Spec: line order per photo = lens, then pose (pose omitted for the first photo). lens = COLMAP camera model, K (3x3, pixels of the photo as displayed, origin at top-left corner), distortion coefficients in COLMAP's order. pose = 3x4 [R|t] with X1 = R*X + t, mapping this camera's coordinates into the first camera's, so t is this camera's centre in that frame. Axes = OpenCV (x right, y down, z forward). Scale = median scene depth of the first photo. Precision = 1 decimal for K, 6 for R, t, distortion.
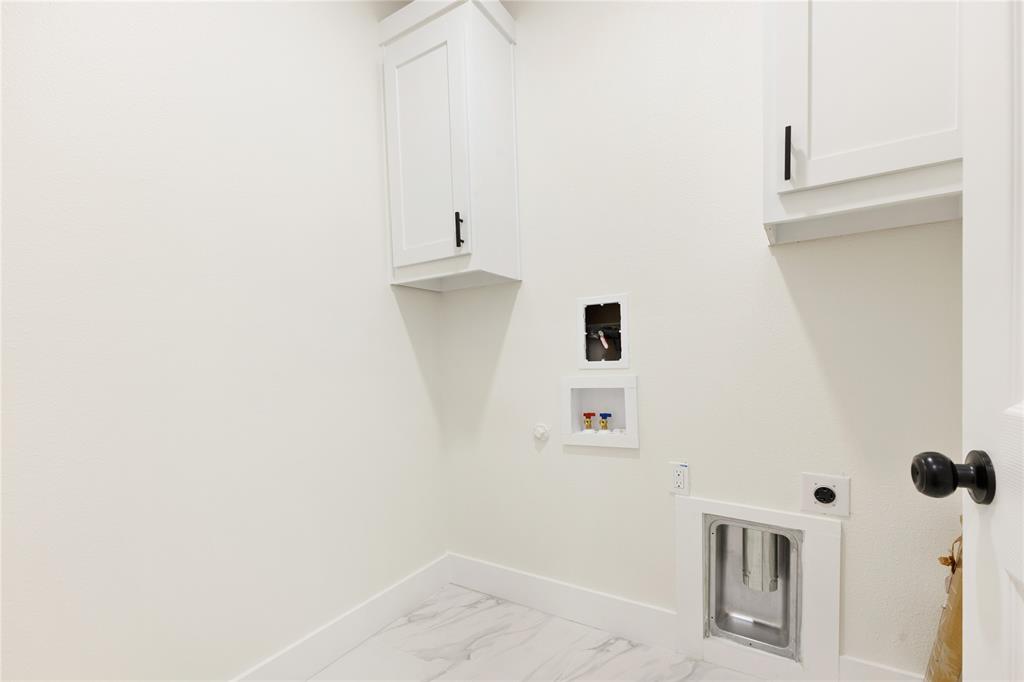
lens RADIAL K [[445.3, 0, 510.2], [0, 445.3, 368.0], [0, 0, 1]] dist [0.003558, 0.000186]
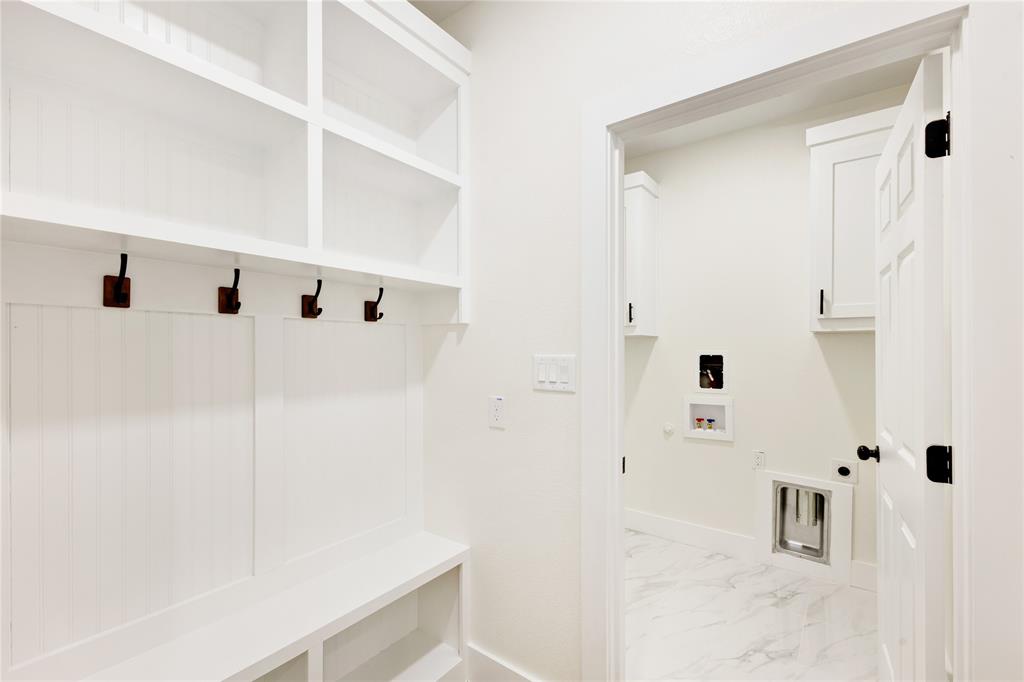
lens RADIAL K [[442.7, 0, 512.0], [0, 442.7, 341.0], [0, 0, 1]] dist [-0.001670, -0.000160]
pose [[0.995785, 0.028005, -0.087343, -0.443280], [-0.030900, 0.999011, -0.031968, -0.130428], [0.086362, 0.034532, 0.995665, -0.822592]]
